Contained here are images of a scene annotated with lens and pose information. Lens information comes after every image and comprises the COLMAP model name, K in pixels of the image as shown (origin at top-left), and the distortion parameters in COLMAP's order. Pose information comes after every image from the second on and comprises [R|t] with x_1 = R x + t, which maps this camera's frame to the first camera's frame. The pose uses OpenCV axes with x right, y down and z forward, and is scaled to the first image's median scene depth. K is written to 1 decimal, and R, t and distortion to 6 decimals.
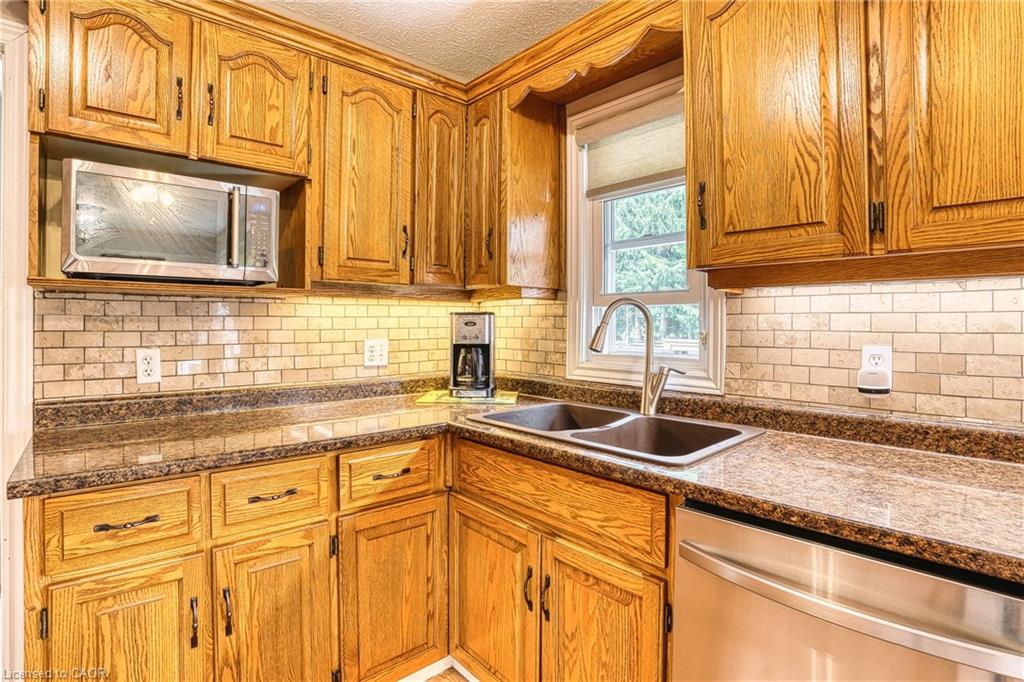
lens RADIAL K [[500.6, 0, 506.5], [0, 500.6, 323.3], [0, 0, 1]] dist [-0.096091, 0.024541]
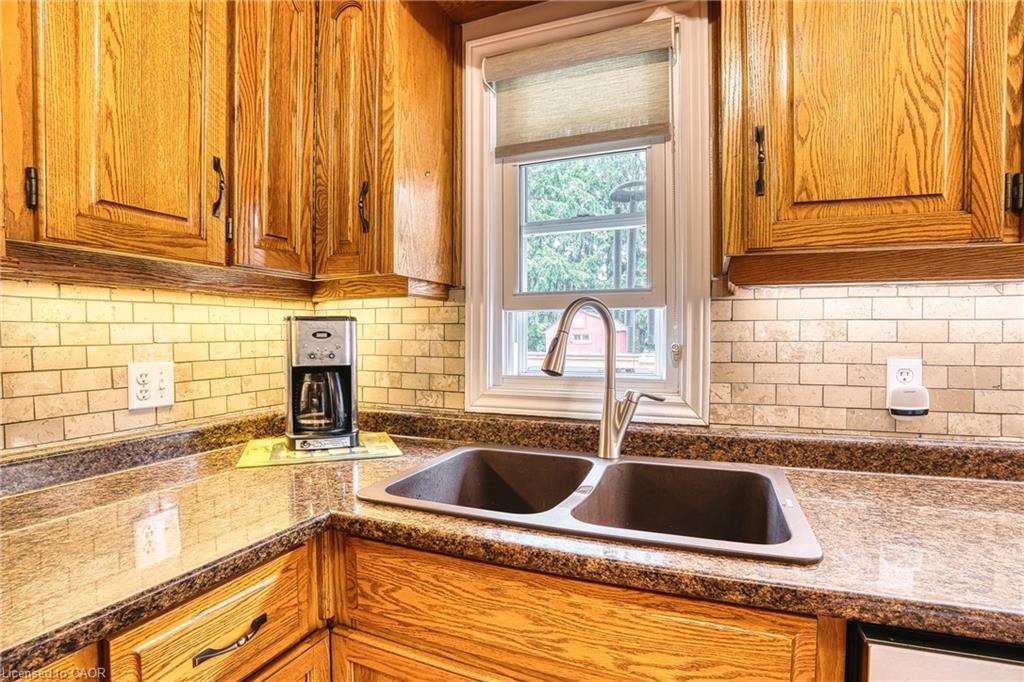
lens RADIAL K [[500.6, 0, 509.5], [0, 500.6, 349.9], [0, 0, 1]] dist [-0.096091, 0.024541]
pose [[0.898938, -0.016937, 0.437749, -0.175823], [0.003388, 0.999491, 0.031713, 0.002129], [-0.438064, -0.027025, 0.898538, 0.438756]]
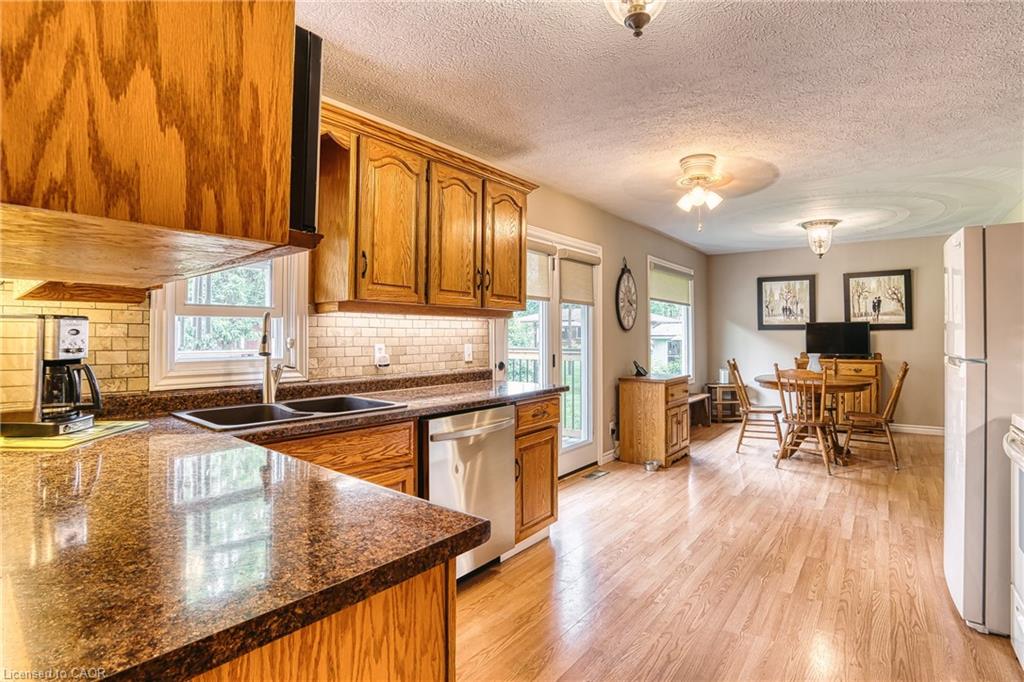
lens RADIAL K [[500.6, 0, 519.5], [0, 500.6, 327.7], [0, 0, 1]] dist [-0.096091, 0.024541]
pose [[-0.187049, 0.012664, 0.982269, -1.152859], [-0.003436, 0.999902, -0.013545, 0.003520], [-0.982345, -0.005908, -0.186987, 0.641951]]
